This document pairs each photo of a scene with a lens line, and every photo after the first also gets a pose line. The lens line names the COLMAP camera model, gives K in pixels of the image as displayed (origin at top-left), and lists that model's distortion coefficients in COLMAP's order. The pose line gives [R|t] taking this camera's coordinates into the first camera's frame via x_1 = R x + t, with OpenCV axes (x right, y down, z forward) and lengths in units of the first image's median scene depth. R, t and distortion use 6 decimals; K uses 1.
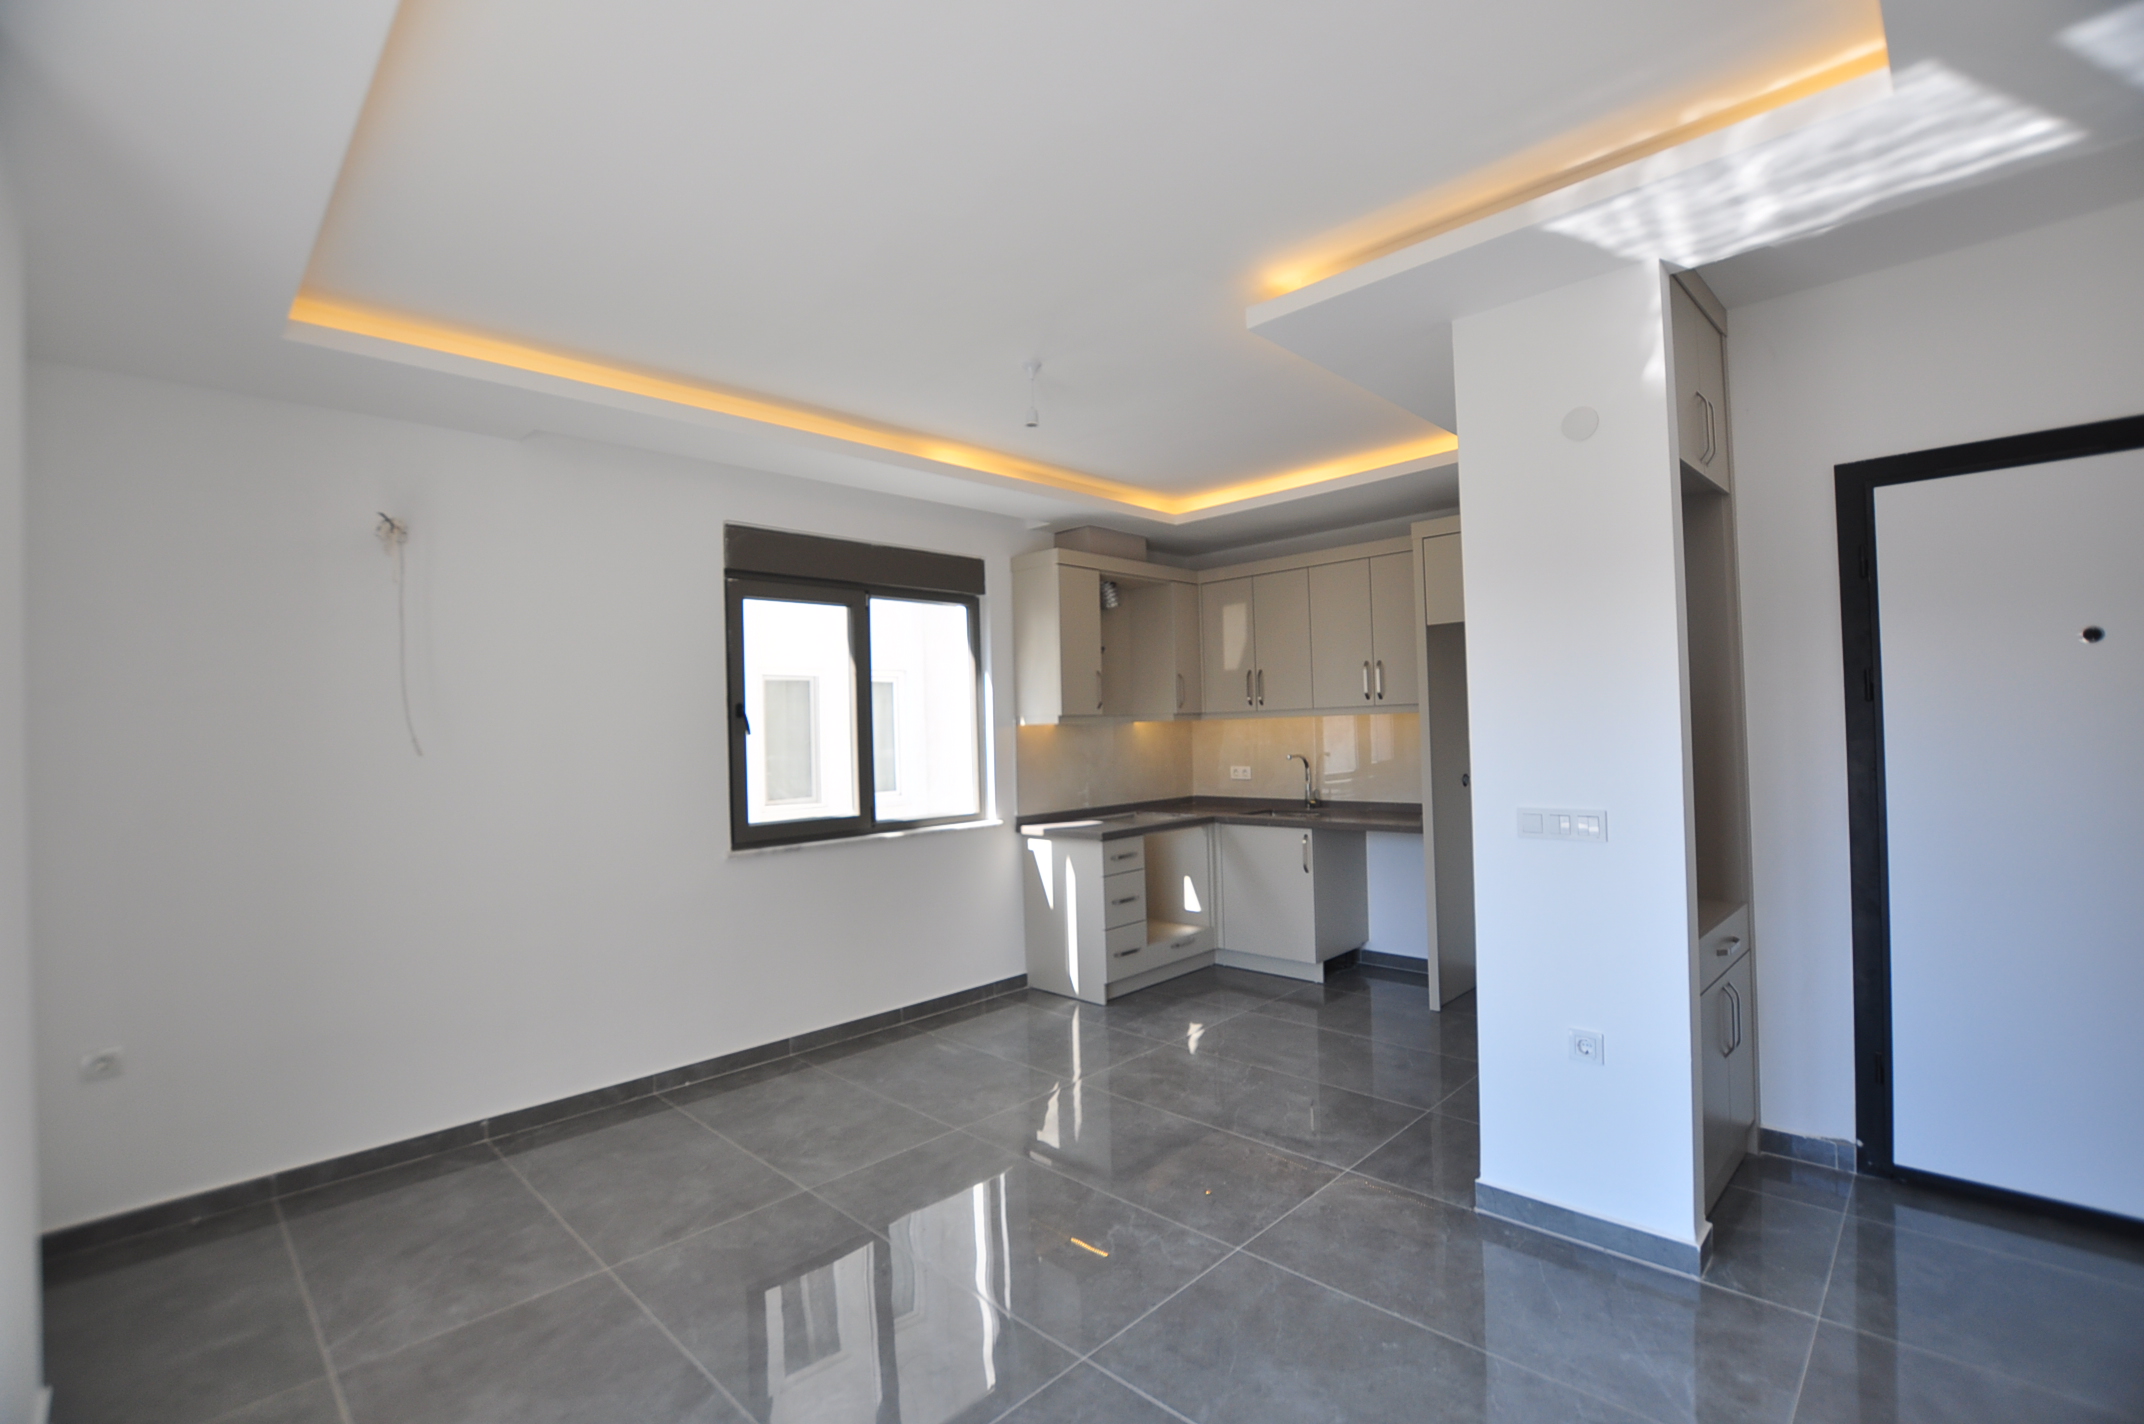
lens RADIAL K [[940.7, 0, 1072.0], [0, 940.7, 712.0], [0, 0, 1]] dist [-0.036320, 0.003659]
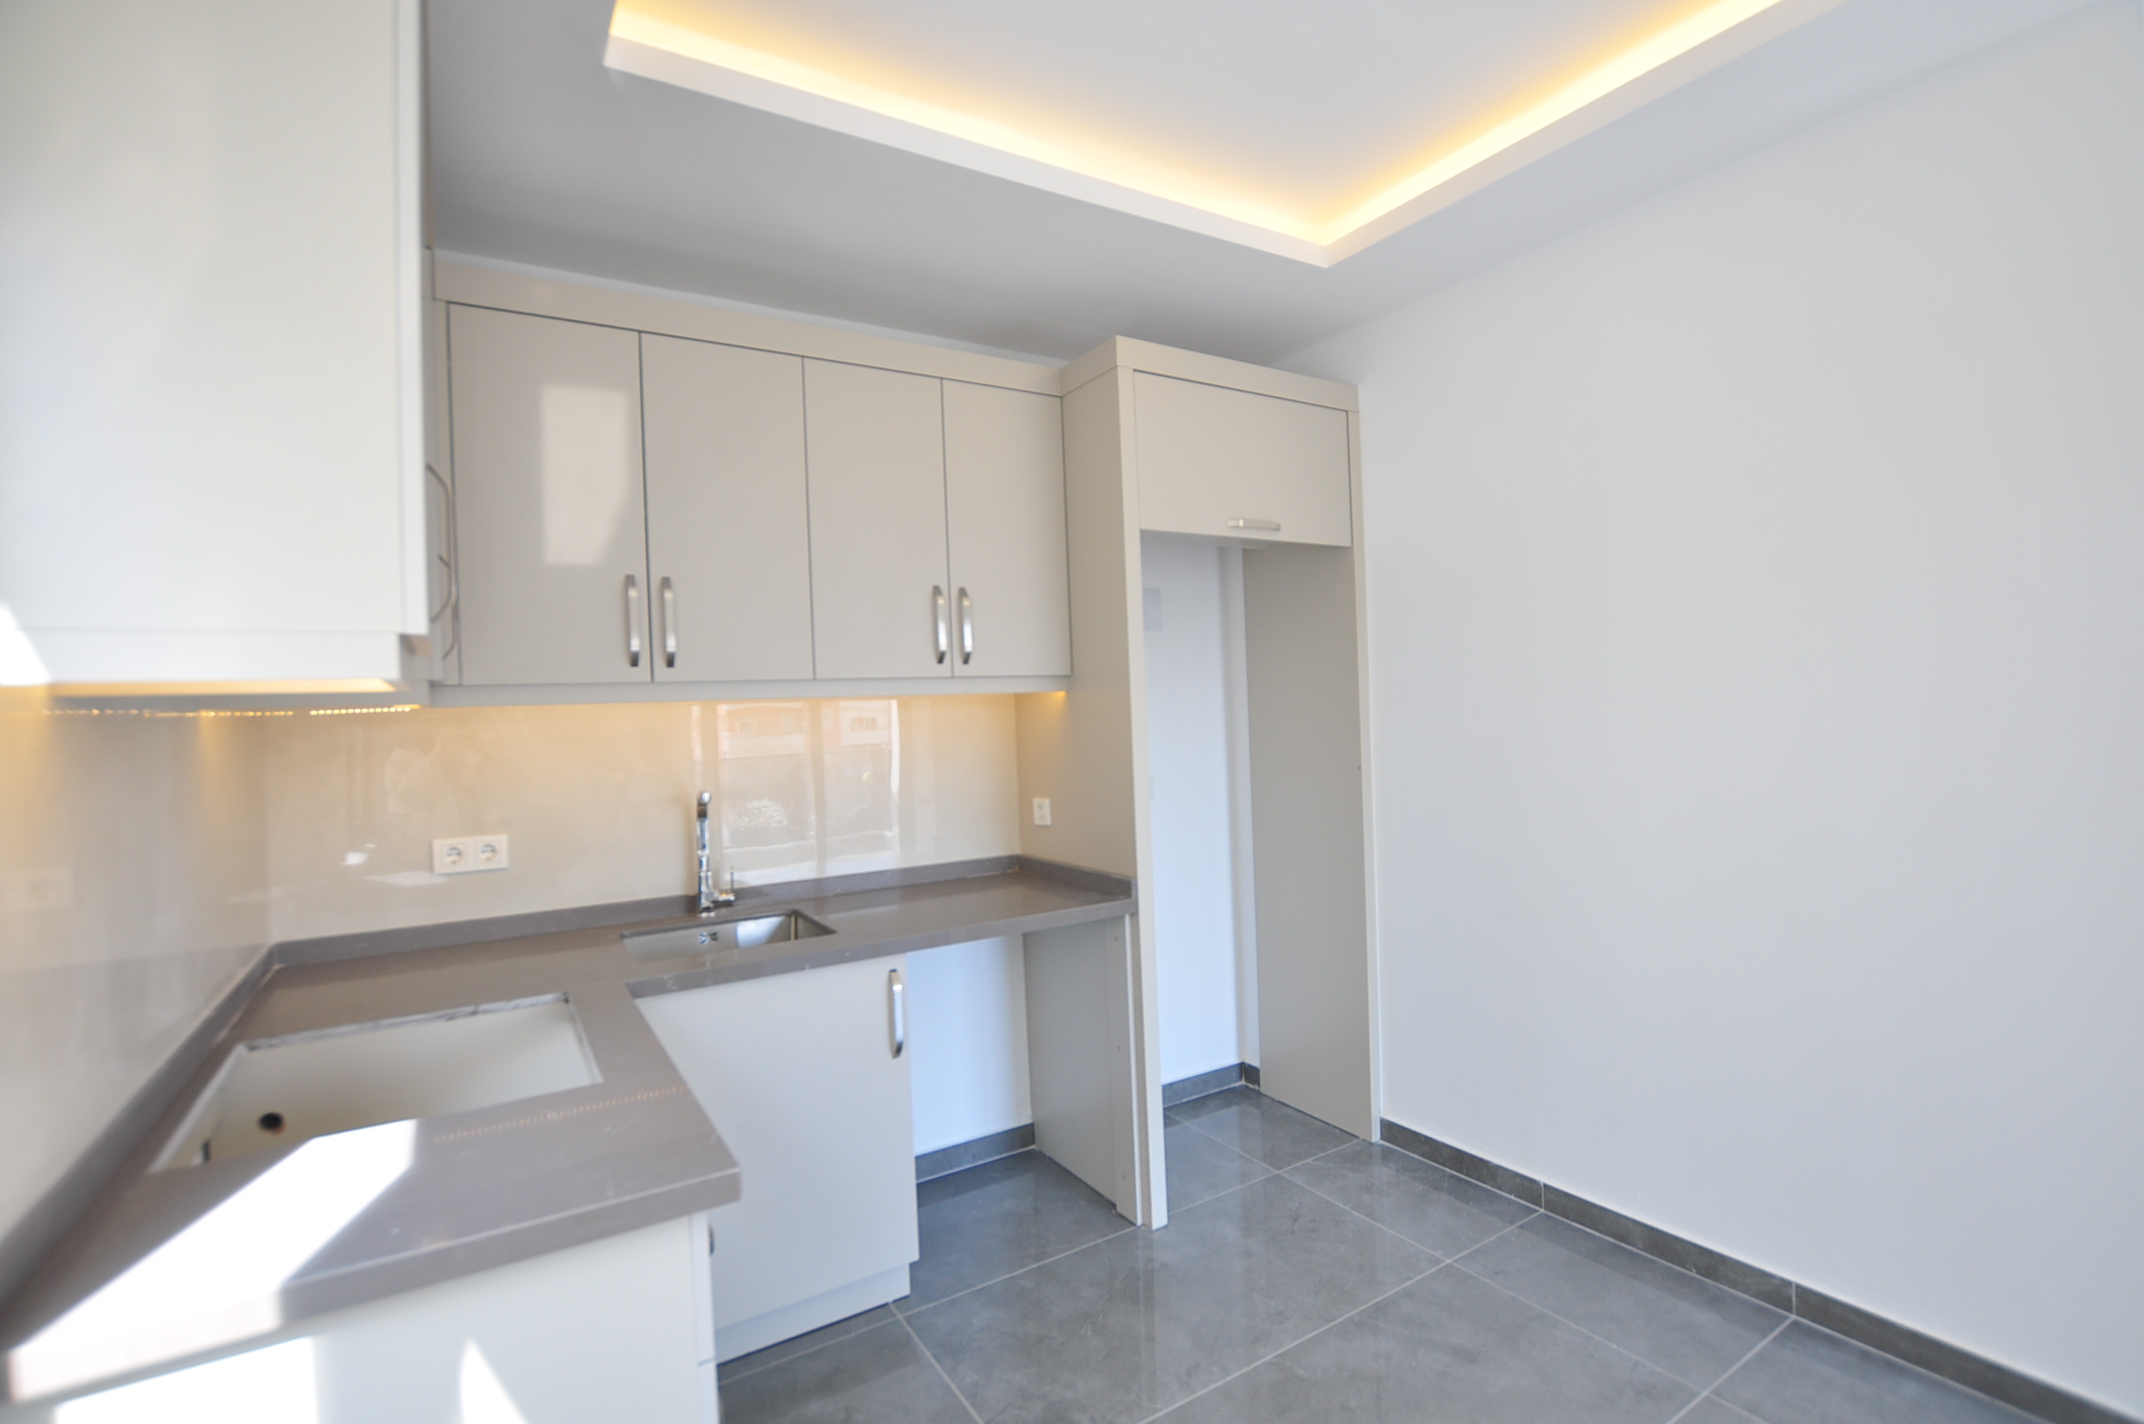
lens RADIAL K [[982.3, 0, 1072.0], [0, 982.3, 712.0], [0, 0, 1]] dist [0.000071, 0.000001]
pose [[0.225763, 0.019202, 0.973993, -0.156119], [0.013734, 0.999644, -0.022891, 0.022448], [-0.974086, 0.018544, 0.225418, 0.737909]]
